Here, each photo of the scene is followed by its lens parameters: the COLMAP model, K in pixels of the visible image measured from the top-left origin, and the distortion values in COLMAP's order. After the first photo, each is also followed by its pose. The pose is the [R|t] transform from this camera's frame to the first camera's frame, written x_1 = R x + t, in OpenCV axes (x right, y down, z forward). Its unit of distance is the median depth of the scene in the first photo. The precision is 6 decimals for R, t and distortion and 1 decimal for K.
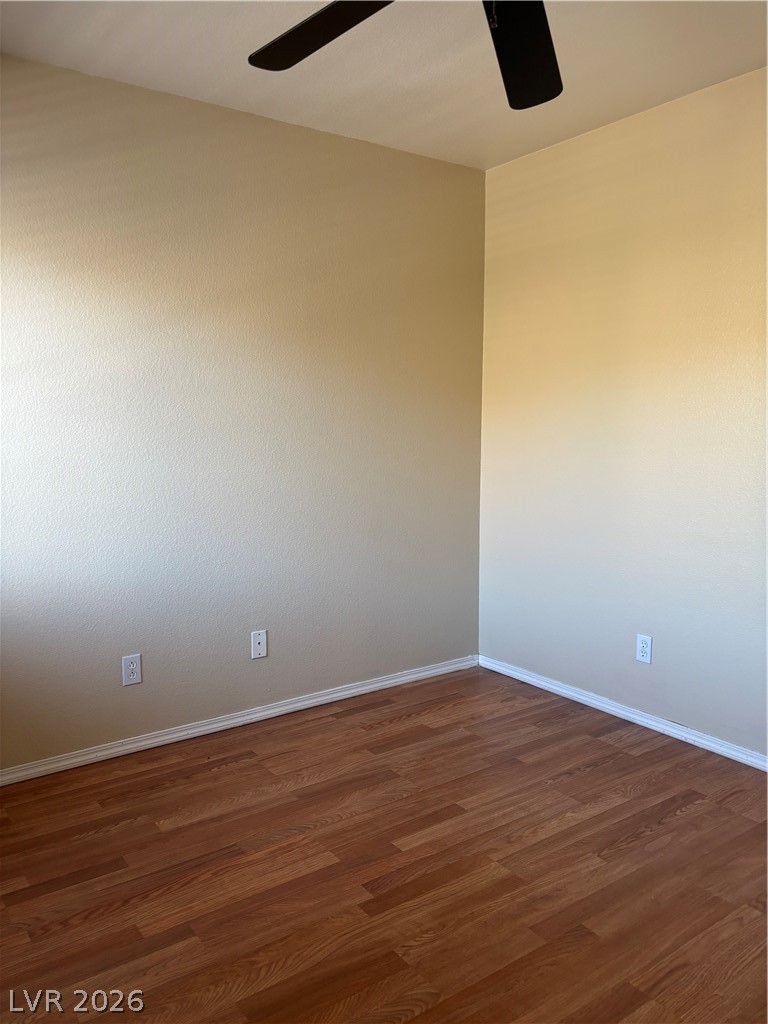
lens RADIAL K [[780.9, 0, 380.3], [0, 780.9, 516.0], [0, 0, 1]] dist [0.036455, -0.041923]
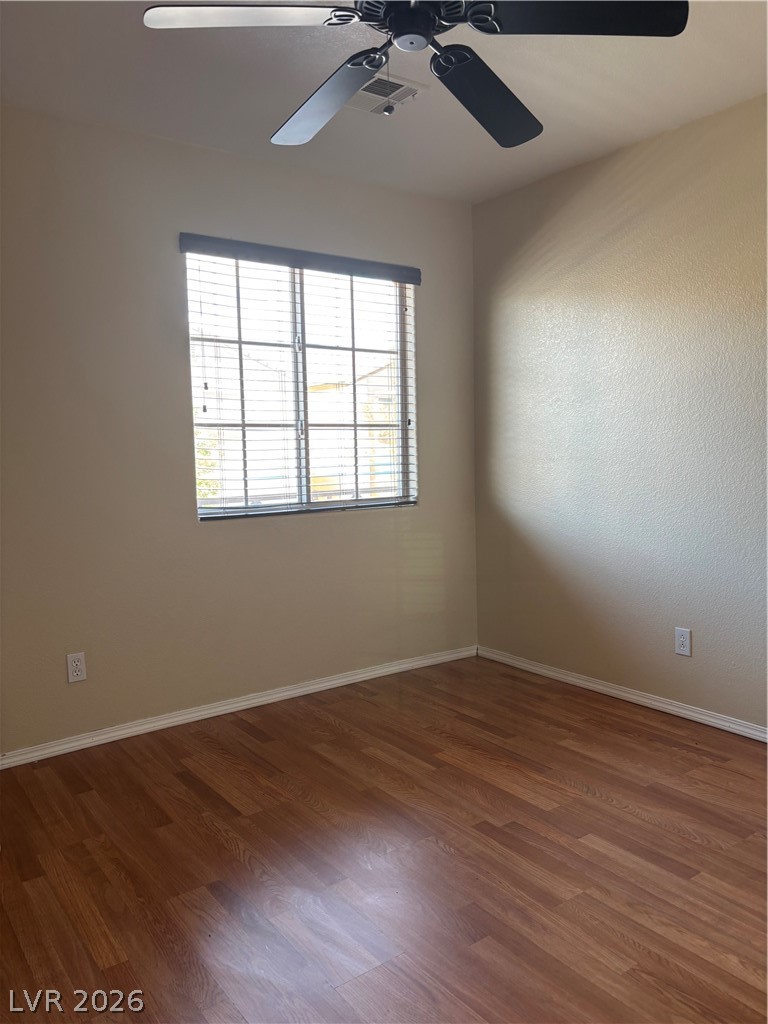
lens RADIAL K [[780.9, 0, 380.3], [0, 780.9, 516.0], [0, 0, 1]] dist [0.036455, -0.041923]
pose [[-0.002485, 0.089882, -0.995949, 0.916965], [-0.103357, 0.990595, 0.089657, -0.042541], [0.994641, 0.103161, 0.006828, 0.647834]]
